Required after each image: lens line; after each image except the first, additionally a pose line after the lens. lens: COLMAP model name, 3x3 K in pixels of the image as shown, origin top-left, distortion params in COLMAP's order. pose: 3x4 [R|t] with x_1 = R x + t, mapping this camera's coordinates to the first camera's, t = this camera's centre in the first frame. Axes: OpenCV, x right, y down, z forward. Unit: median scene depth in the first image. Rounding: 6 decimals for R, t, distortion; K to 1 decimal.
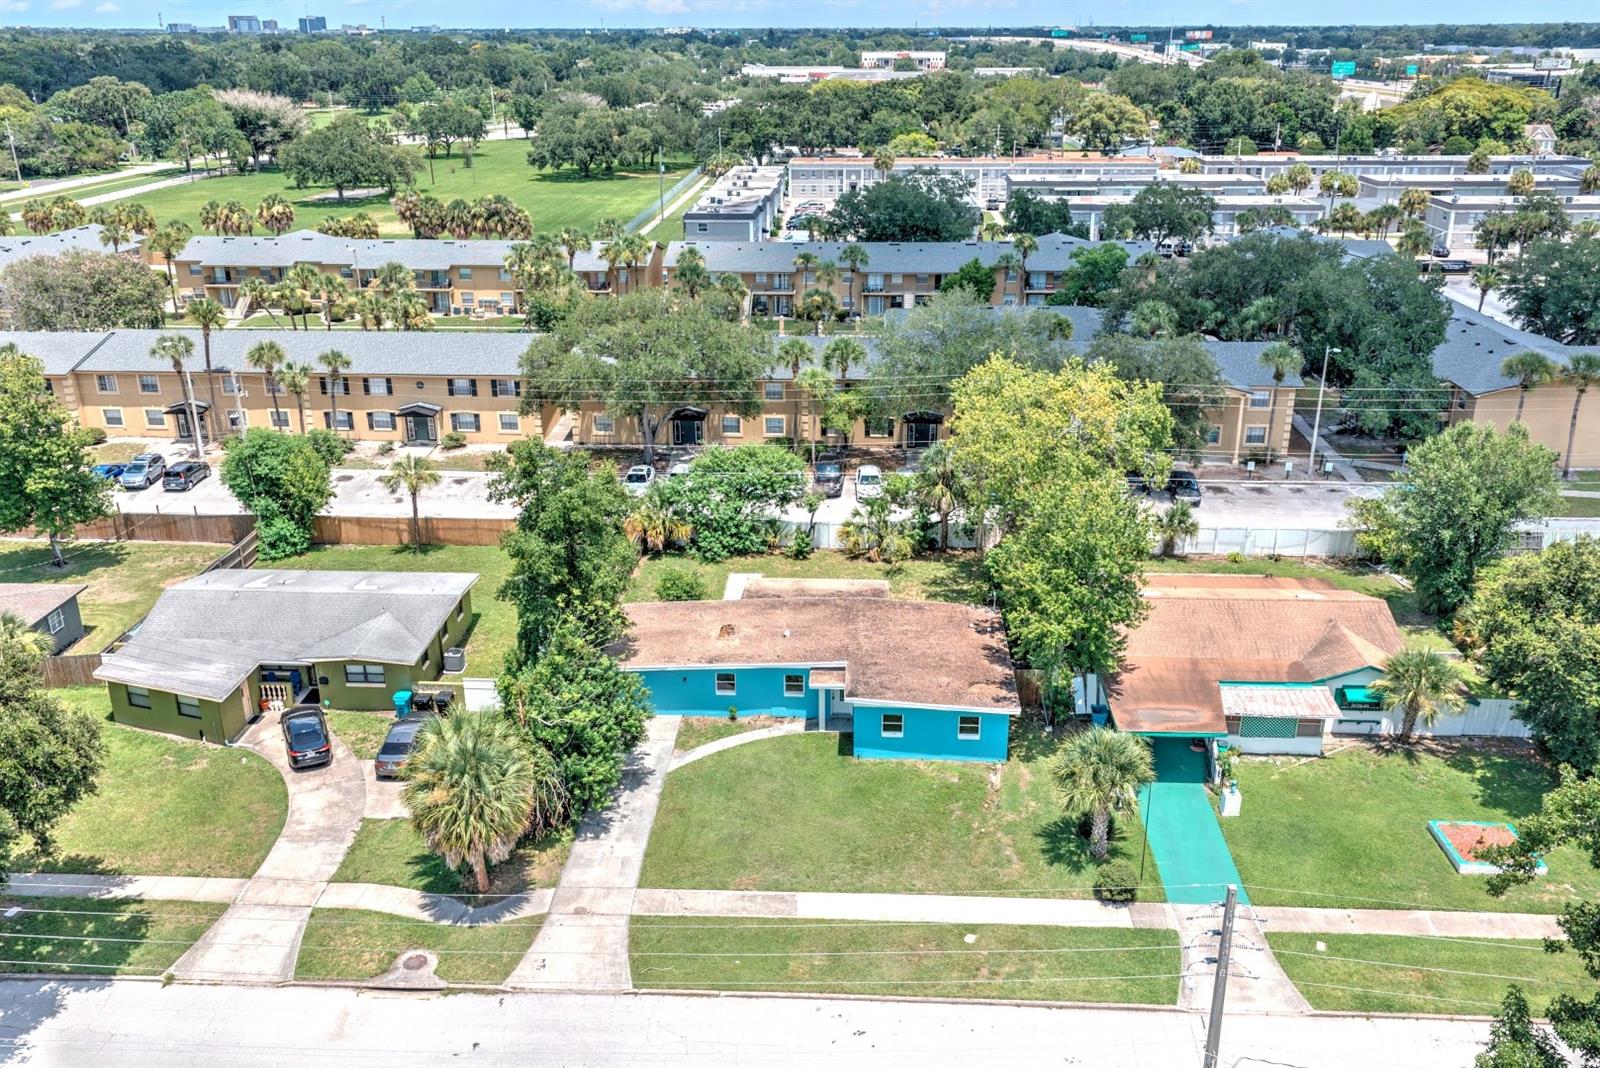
lens RADIAL K [[1310.2, 0, 805.3], [0, 1310.2, 532.3], [0, 0, 1]] dist [0.034778, -0.049112]
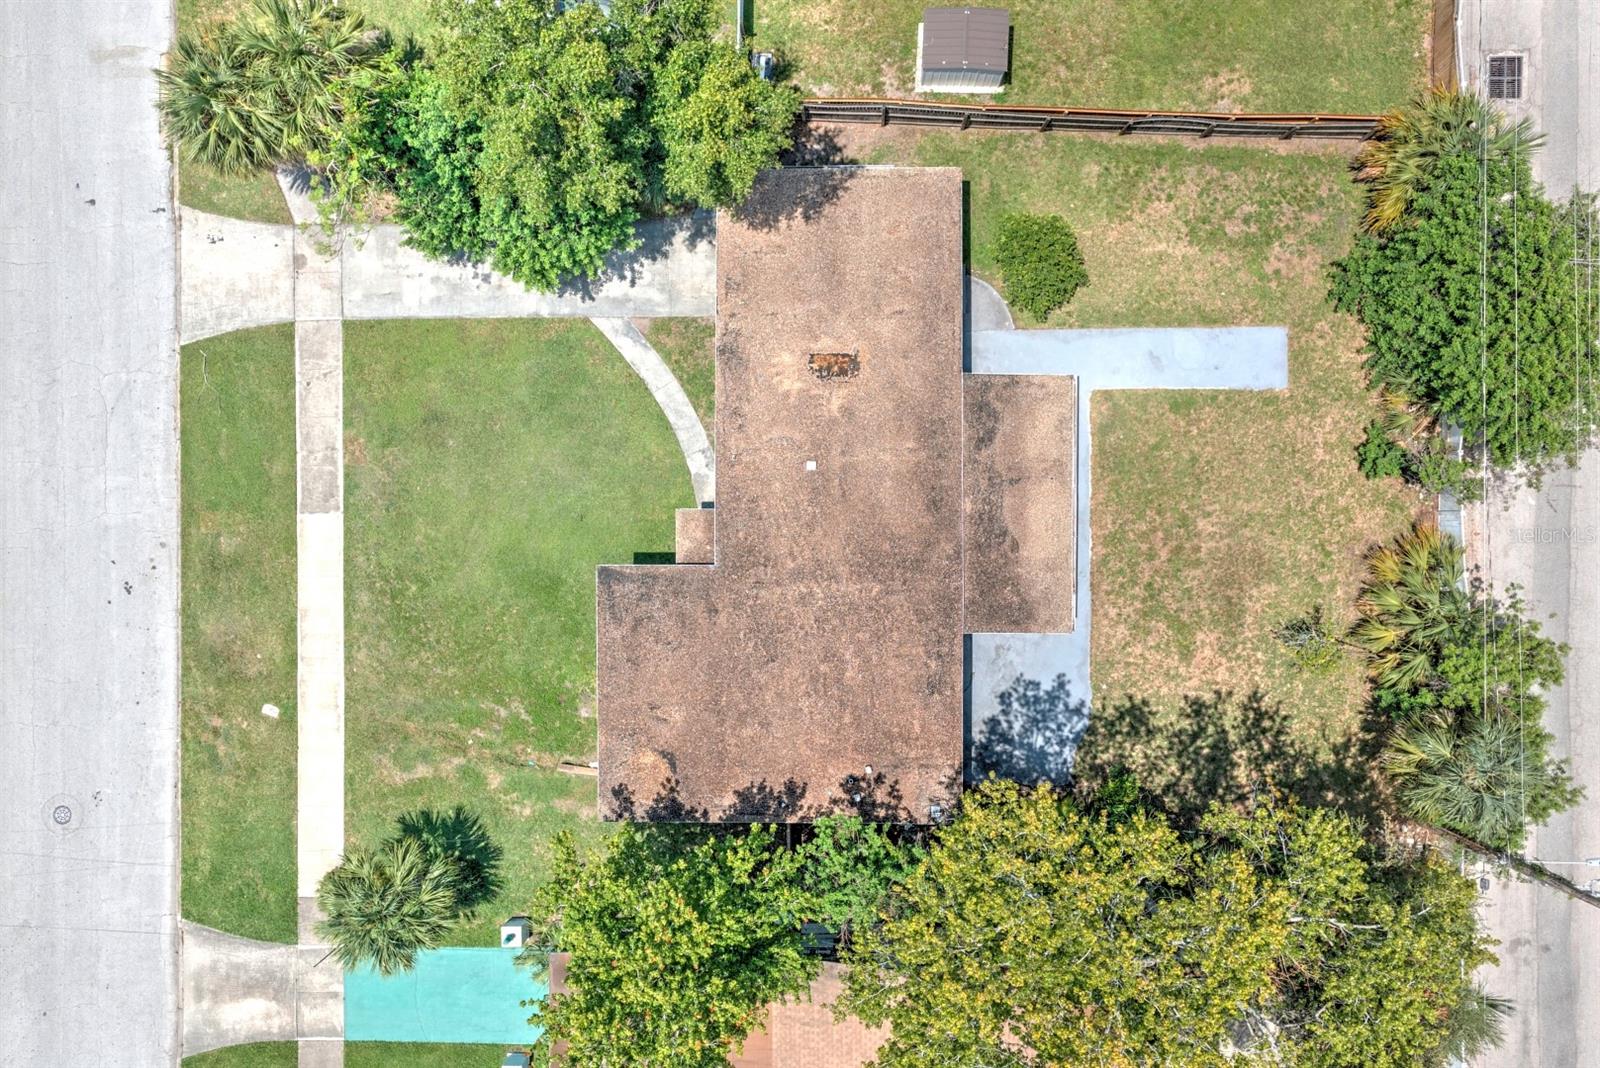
lens RADIAL K [[1310.2, 0, 805.3], [0, 1310.2, 532.3], [0, 0, 1]] dist [0.034778, -0.049112]
pose [[0.052739, 0.998502, 0.014575, 0.004863], [-0.336256, 0.004013, 0.941762, -0.310395], [0.940293, -0.054568, 0.335964, 0.497385]]
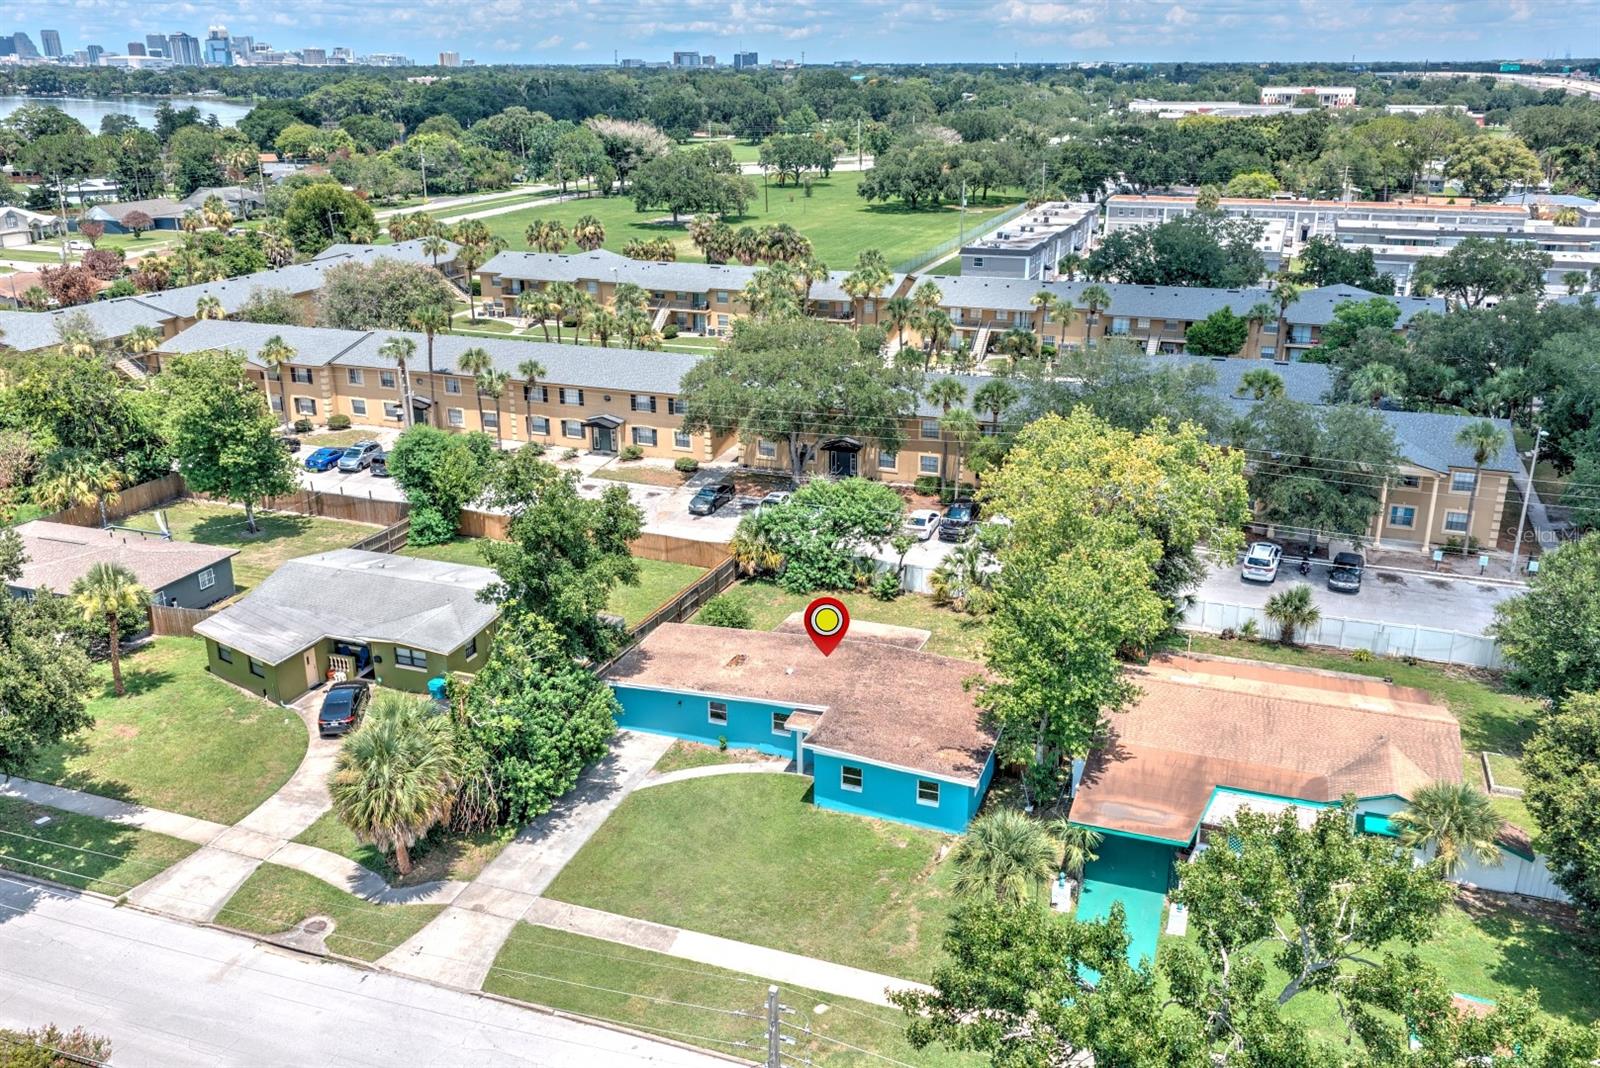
lens RADIAL K [[1310.2, 0, 805.3], [0, 1310.2, 532.3], [0, 0, 1]] dist [0.034778, -0.049112]
pose [[0.955529, 0.100048, -0.277406, 0.164012], [-0.106462, 0.994284, -0.008116, -0.012705], [0.275008, 0.037288, 0.960719, 0.030873]]
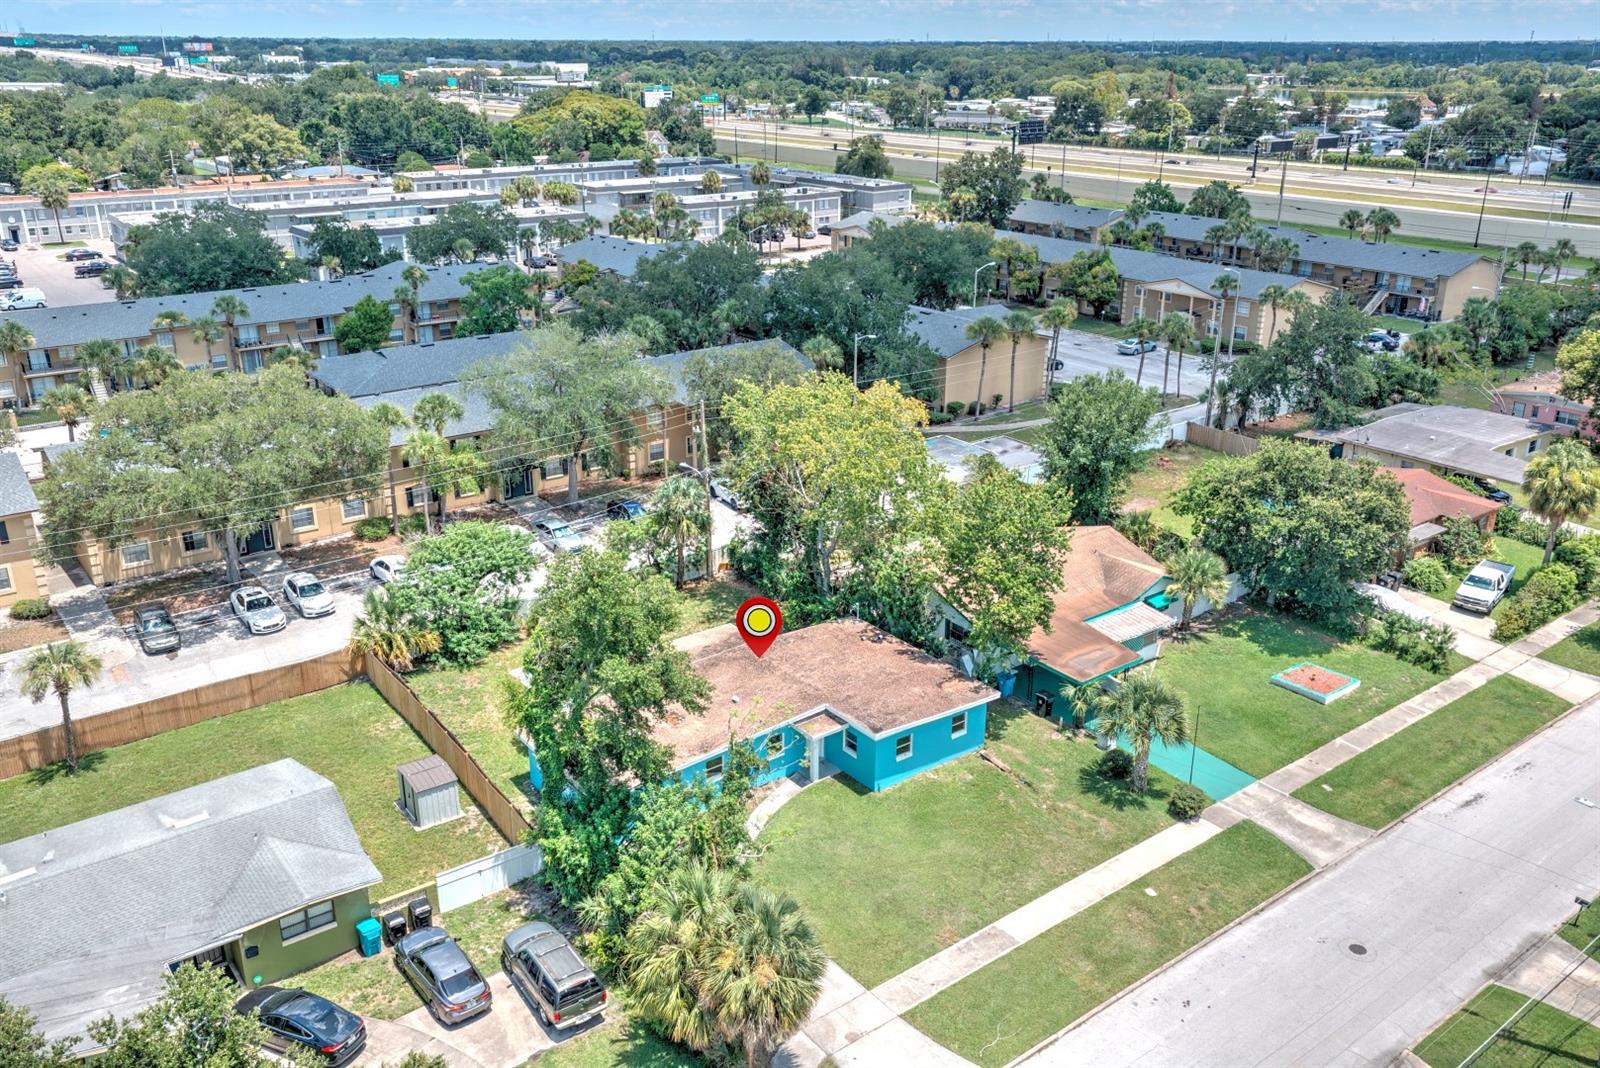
lens RADIAL K [[1310.2, 0, 805.3], [0, 1310.2, 532.3], [0, 0, 1]] dist [0.034778, -0.049112]
pose [[0.758366, -0.223072, 0.612471, -0.330990], [0.227814, 0.971069, 0.071599, -0.059773], [-0.610723, 0.085231, 0.787244, 0.136743]]
